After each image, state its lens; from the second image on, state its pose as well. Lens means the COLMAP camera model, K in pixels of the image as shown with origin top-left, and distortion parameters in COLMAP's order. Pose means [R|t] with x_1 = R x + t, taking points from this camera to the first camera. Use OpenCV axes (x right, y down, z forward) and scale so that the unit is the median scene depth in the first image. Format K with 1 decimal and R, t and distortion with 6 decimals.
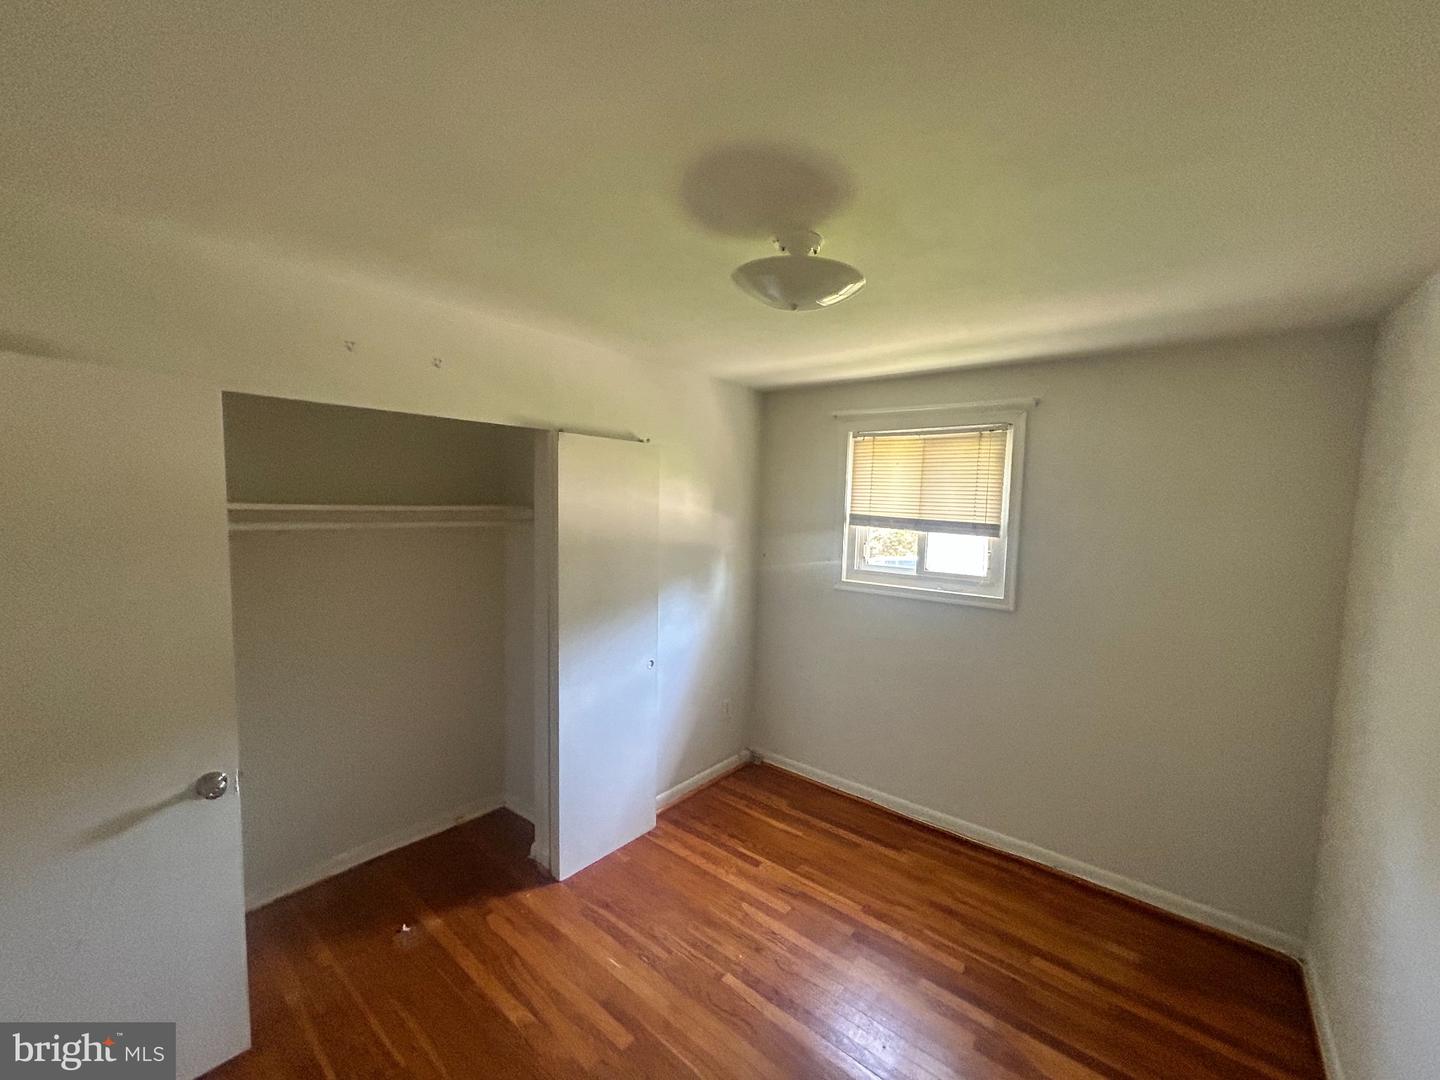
lens RADIAL K [[581.2, 0, 720.0], [0, 581.2, 540.0], [0, 0, 1]] dist [0.000156, 0.000262]
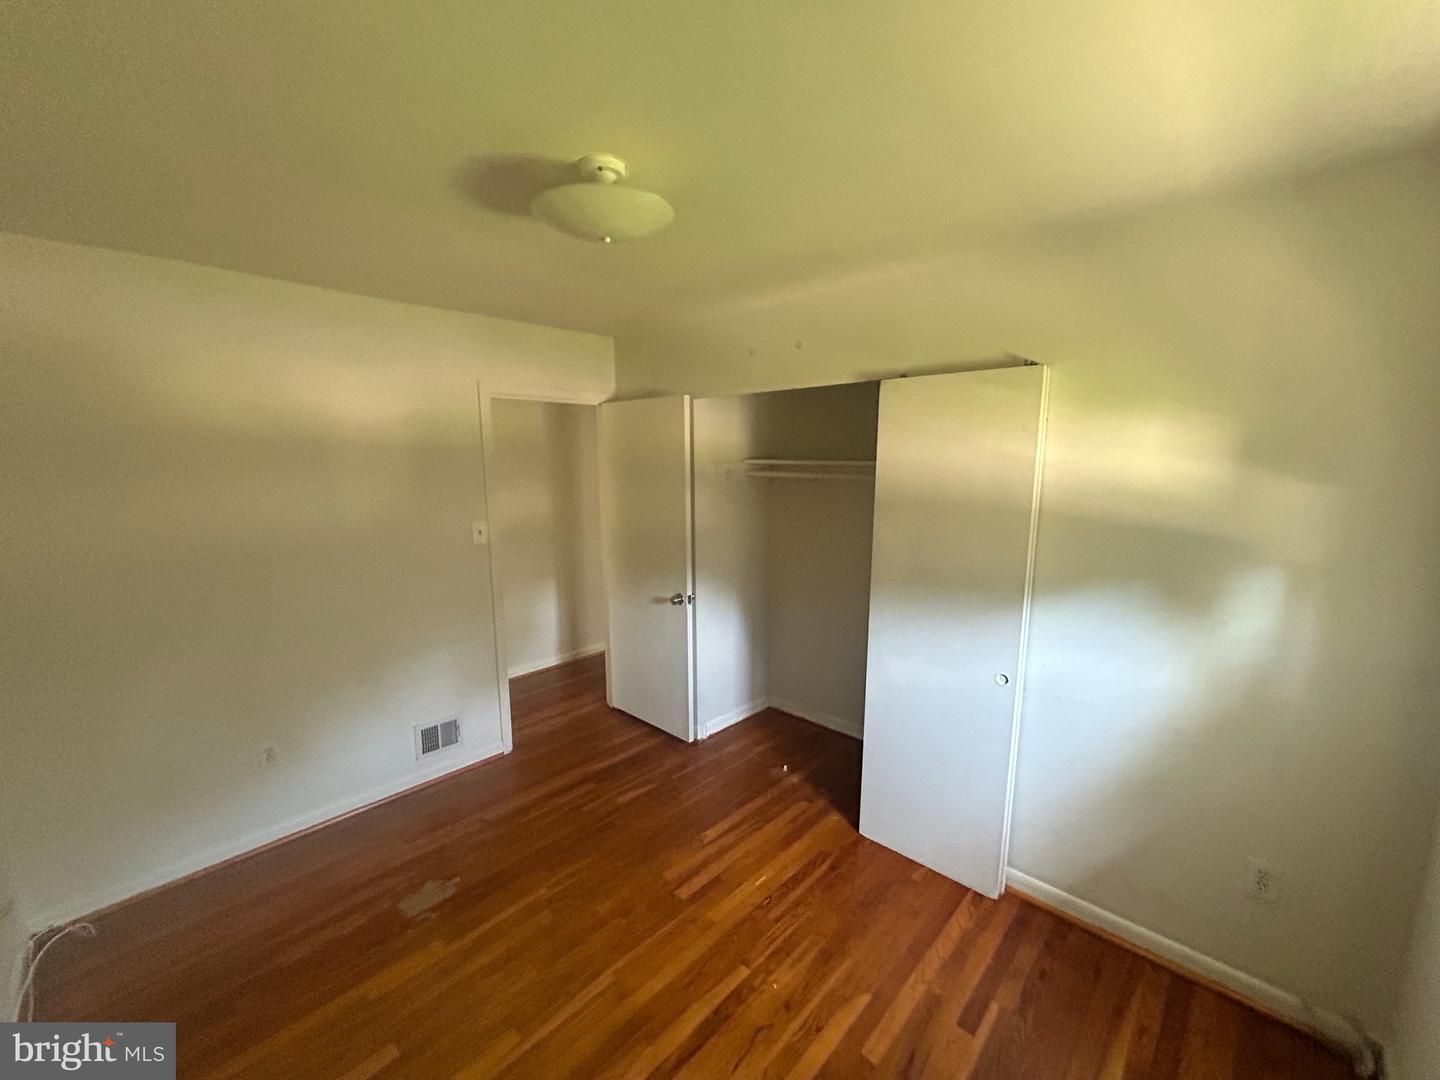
lens RADIAL K [[581.2, 0, 720.0], [0, 581.2, 540.0], [0, 0, 1]] dist [0.000156, 0.000262]
pose [[-0.057707, 0.121268, -0.990941, 0.744772], [-0.069471, 0.989701, 0.125162, -0.029761], [0.995913, 0.076065, -0.048688, 0.841350]]
